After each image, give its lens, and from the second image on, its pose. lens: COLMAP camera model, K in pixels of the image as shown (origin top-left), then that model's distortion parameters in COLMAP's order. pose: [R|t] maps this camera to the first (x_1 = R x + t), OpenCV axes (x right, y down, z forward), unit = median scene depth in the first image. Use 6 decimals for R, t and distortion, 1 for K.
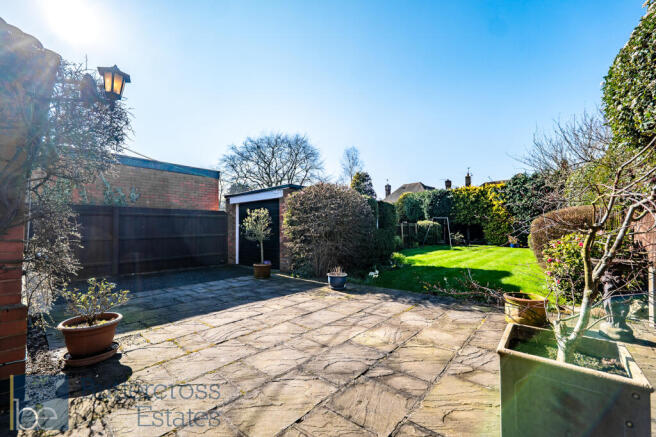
lens RADIAL K [[275.9, 0, 326.3], [0, 275.9, 216.5], [0, 0, 1]] dist [-0.001354, -0.000097]
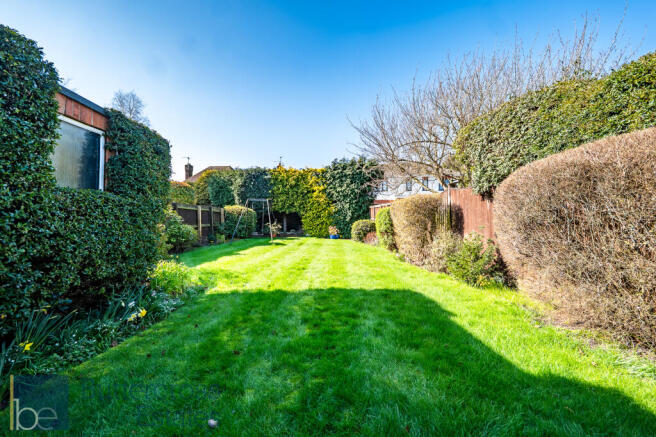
lens RADIAL K [[275.9, 0, 326.3], [0, 275.9, 216.5], [0, 0, 1]] dist [-0.001354, -0.000097]
pose [[0.782058, 0.024718, 0.622715, 0.099048], [-0.039823, 0.999153, 0.010353, 0.029243], [-0.621932, -0.032895, 0.782380, 0.297374]]
